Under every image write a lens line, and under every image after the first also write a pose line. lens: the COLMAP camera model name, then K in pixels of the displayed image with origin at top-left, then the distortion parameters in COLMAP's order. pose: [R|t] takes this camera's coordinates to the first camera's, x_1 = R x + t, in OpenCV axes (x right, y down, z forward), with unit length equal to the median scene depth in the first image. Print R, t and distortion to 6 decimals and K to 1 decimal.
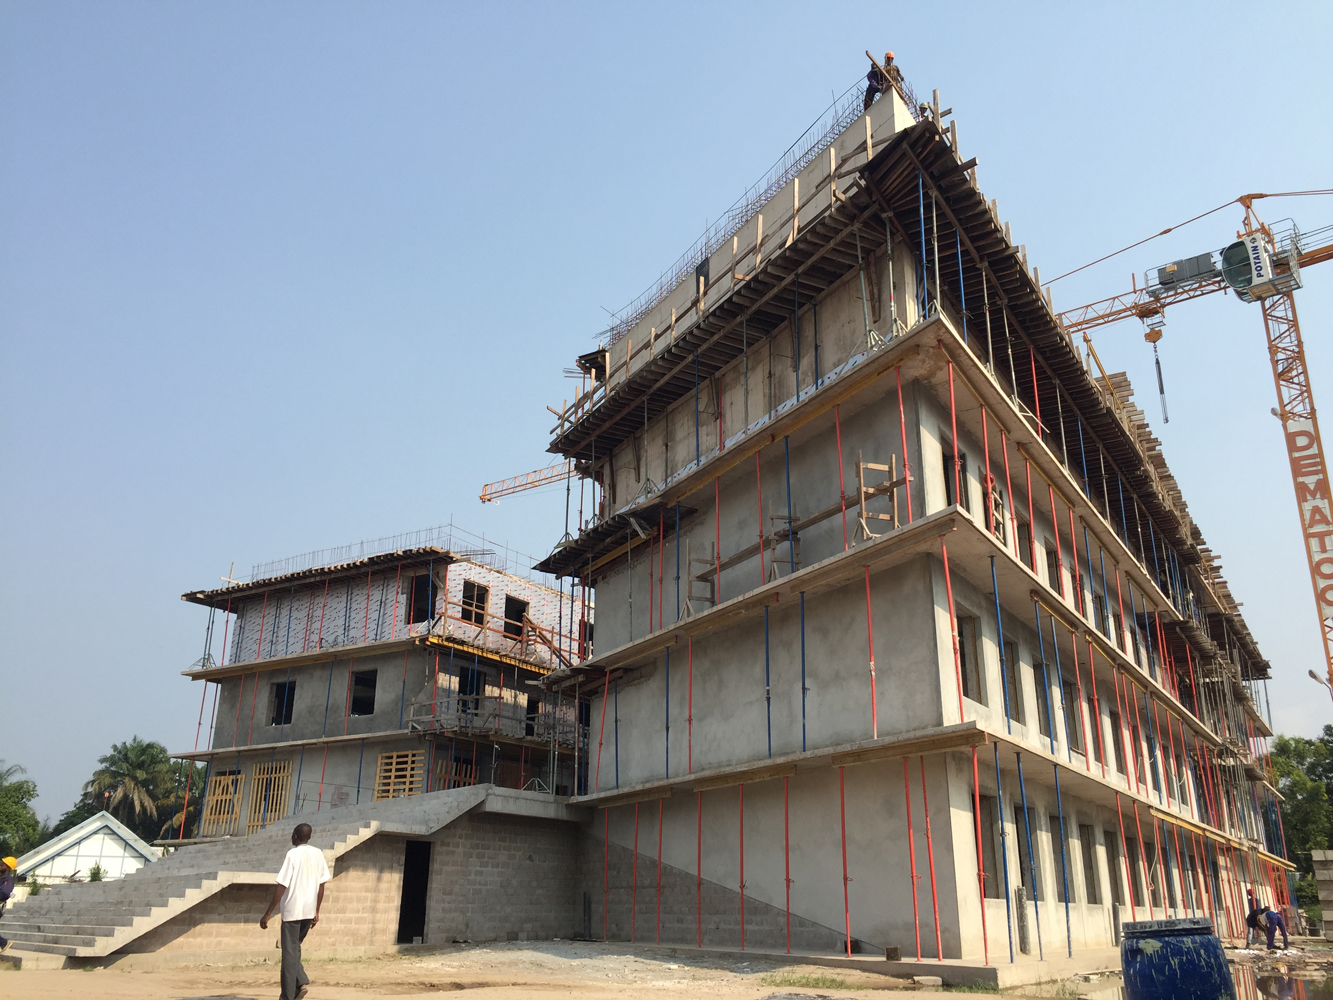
lens RADIAL K [[1134.9, 0, 666.5], [0, 1134.9, 500.0], [0, 0, 1]] dist [0.111951, -0.167425]
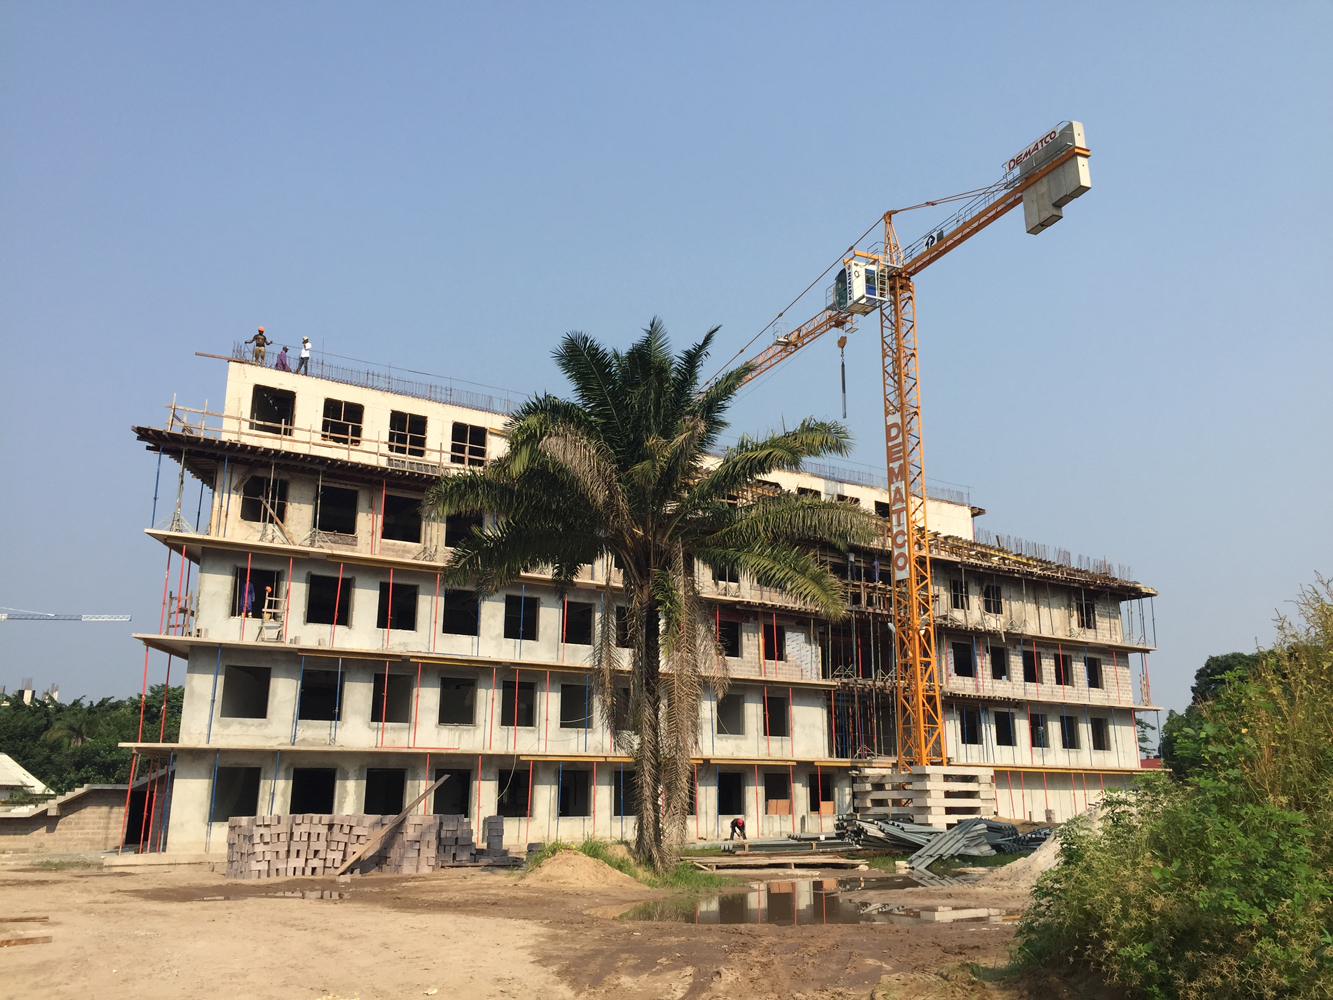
lens RADIAL K [[1134.9, 0, 666.5], [0, 1134.9, 500.0], [0, 0, 1]] dist [0.111951, -0.167425]
pose [[0.915113, -0.115071, -0.386428, 0.800933], [0.148308, 0.987285, 0.057217, -0.086132], [0.374931, -0.109671, 0.920543, -0.200123]]
